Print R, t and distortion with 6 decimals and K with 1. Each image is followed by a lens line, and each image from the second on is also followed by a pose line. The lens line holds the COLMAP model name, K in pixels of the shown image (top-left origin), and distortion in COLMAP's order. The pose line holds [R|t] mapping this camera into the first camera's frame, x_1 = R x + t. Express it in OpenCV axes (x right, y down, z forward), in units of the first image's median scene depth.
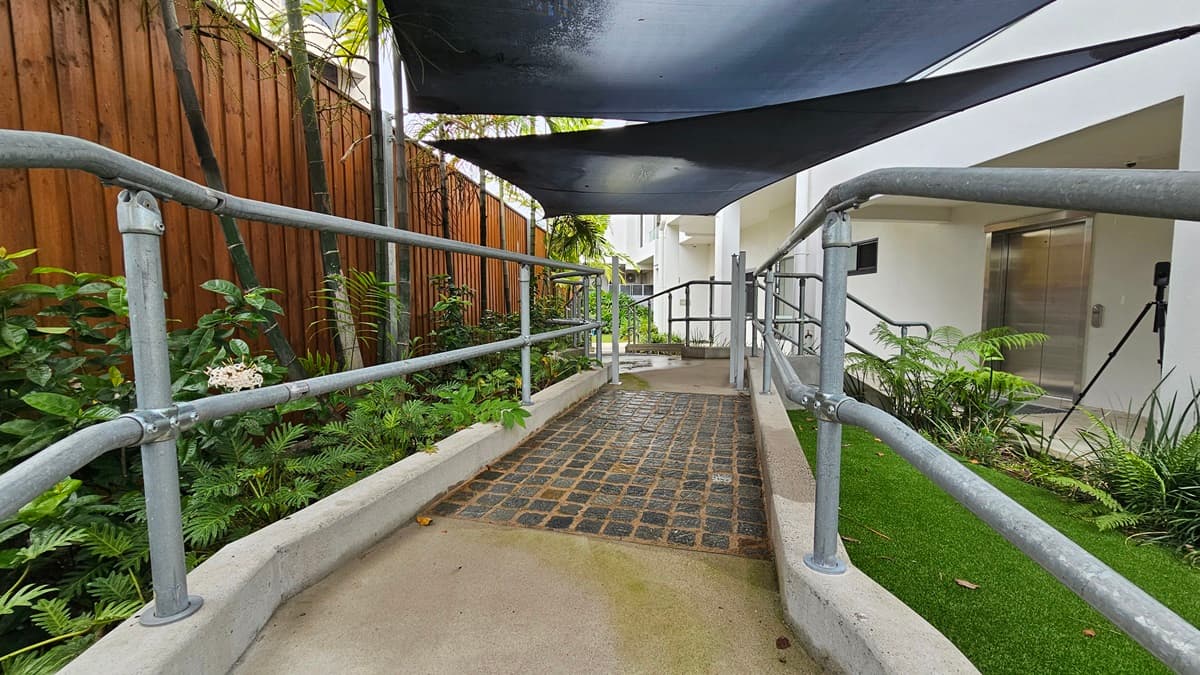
lens RADIAL K [[489.8, 0, 596.0], [0, 489.8, 342.6], [0, 0, 1]] dist [0.001263, 0.000163]
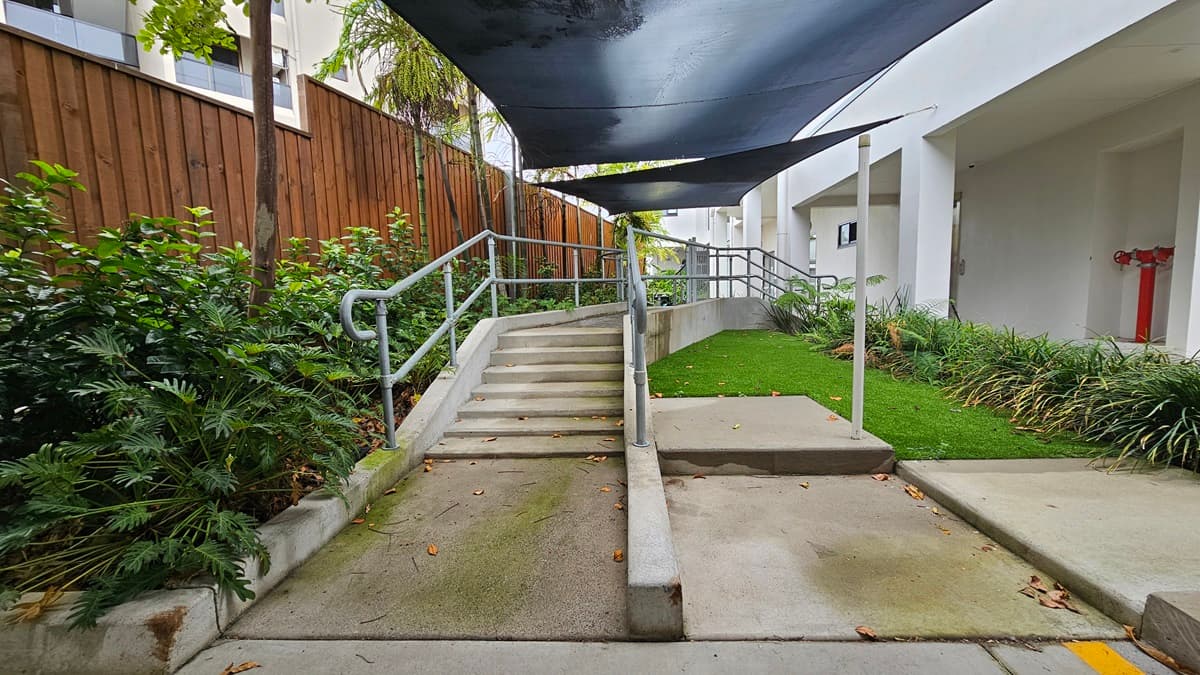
lens RADIAL K [[489.8, 0, 602.4], [0, 489.8, 339.1], [0, 0, 1]] dist [0.001263, 0.000163]
pose [[0.984414, -0.009882, -0.175591, 0.201487], [0.014047, 0.999648, 0.022489, 0.115510], [0.175307, -0.024605, 0.984206, -0.671420]]
